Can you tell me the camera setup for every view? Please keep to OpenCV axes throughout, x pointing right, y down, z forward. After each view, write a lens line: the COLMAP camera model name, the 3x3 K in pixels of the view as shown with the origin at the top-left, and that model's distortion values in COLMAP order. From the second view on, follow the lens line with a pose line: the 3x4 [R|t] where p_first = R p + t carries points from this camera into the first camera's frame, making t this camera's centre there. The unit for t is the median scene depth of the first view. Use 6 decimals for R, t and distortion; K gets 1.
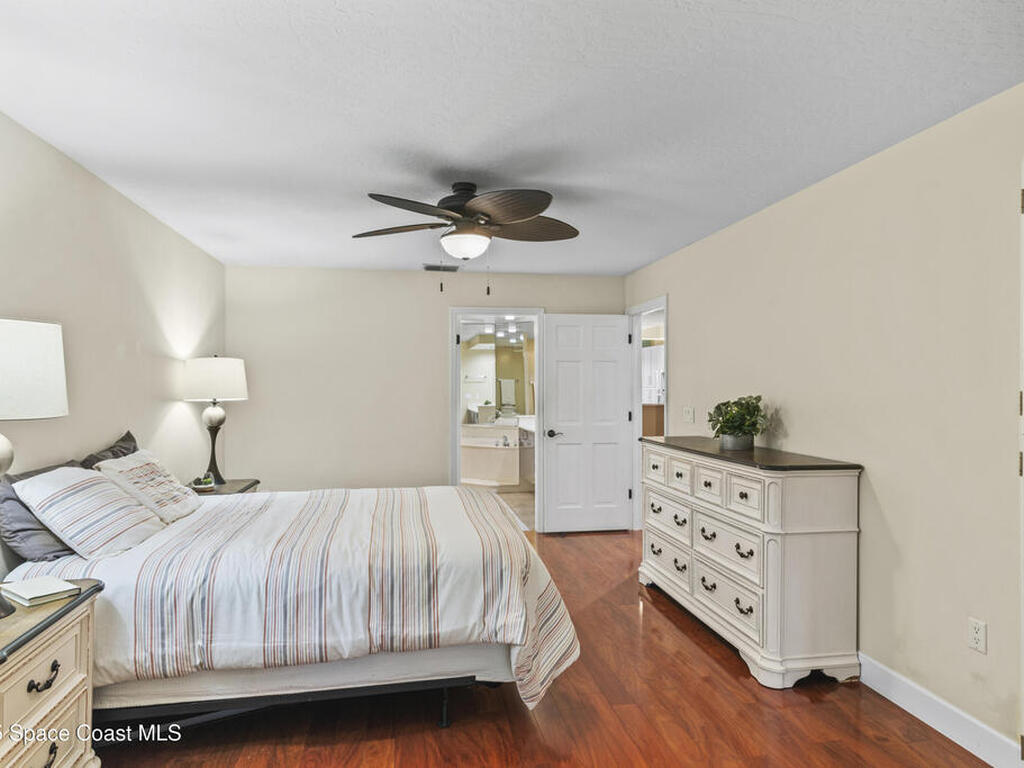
lens RADIAL K [[670.4, 0, 511.0], [0, 670.4, 385.9], [0, 0, 1]] dist [-0.000285, -0.000002]
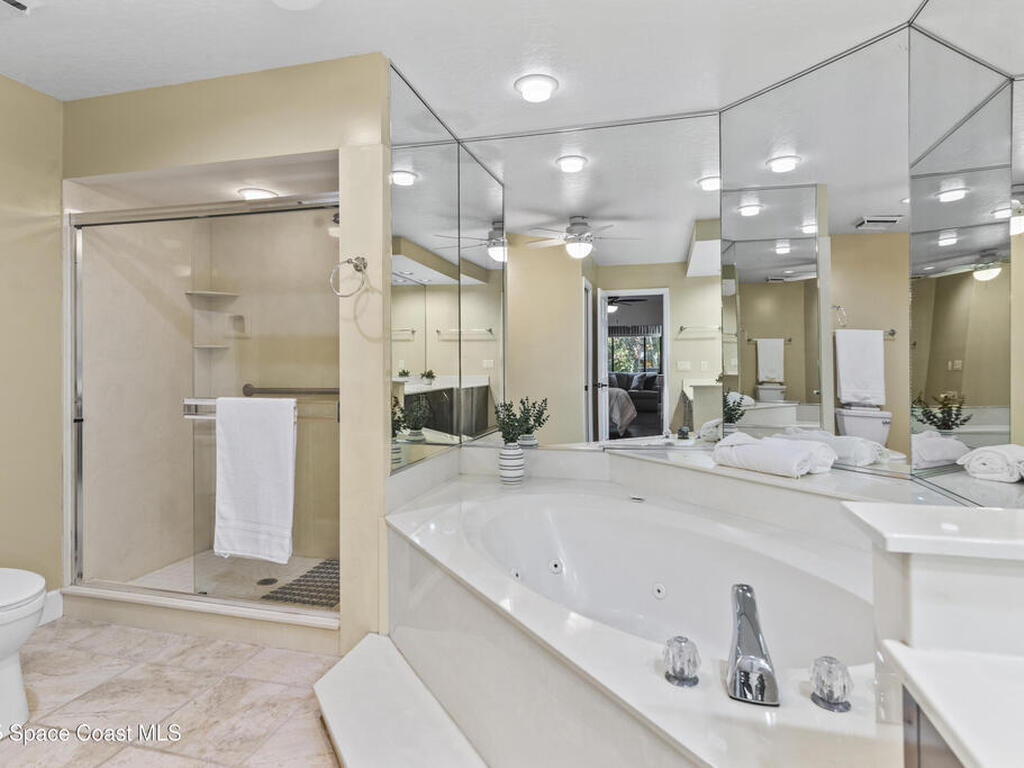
lens RADIAL K [[548.0, 0, 520.2], [0, 548.0, 366.5], [0, 0, 1]] dist [0.012025, -0.002896]
pose [[0.907511, 0.002990, -0.420018, -0.002172], [-0.001252, 0.999989, 0.004413, 0.016060], [0.420027, -0.003479, 0.907505, 0.617081]]
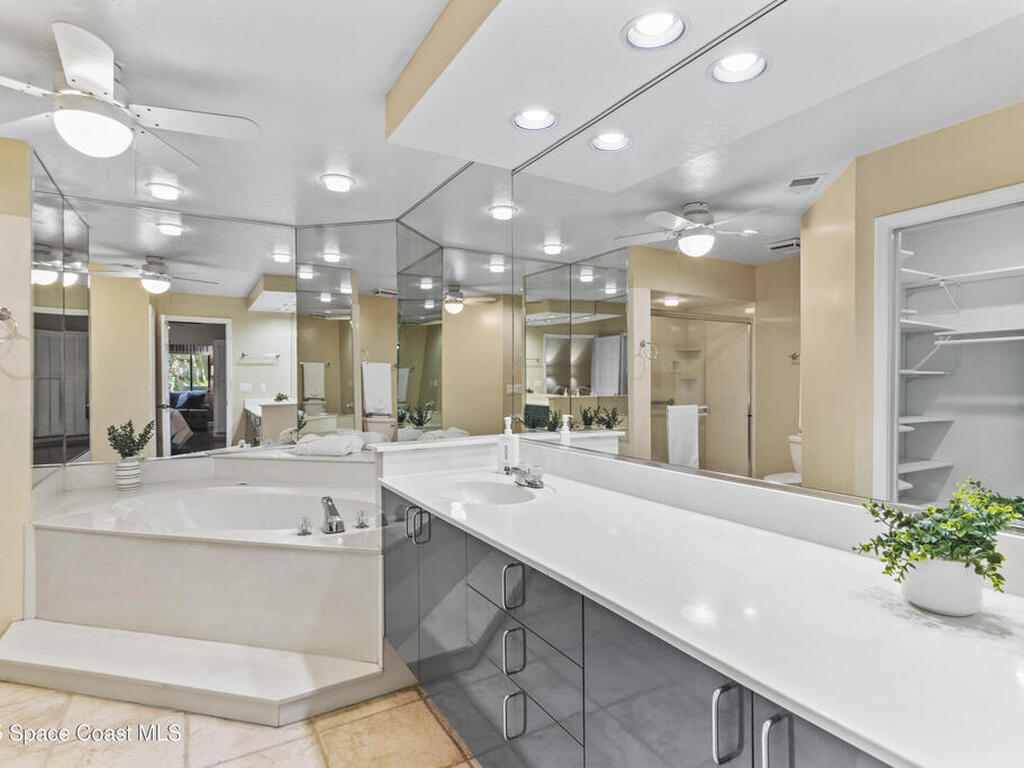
lens RADIAL K [[548.0, 0, 512.7], [0, 548.0, 381.3], [0, 0, 1]] dist [0.012025, -0.002896]
pose [[0.937197, 0.002490, 0.348790, -0.013520], [-0.003876, 0.999987, 0.003274, 0.008883], [-0.348778, -0.004420, 0.937195, 0.498282]]
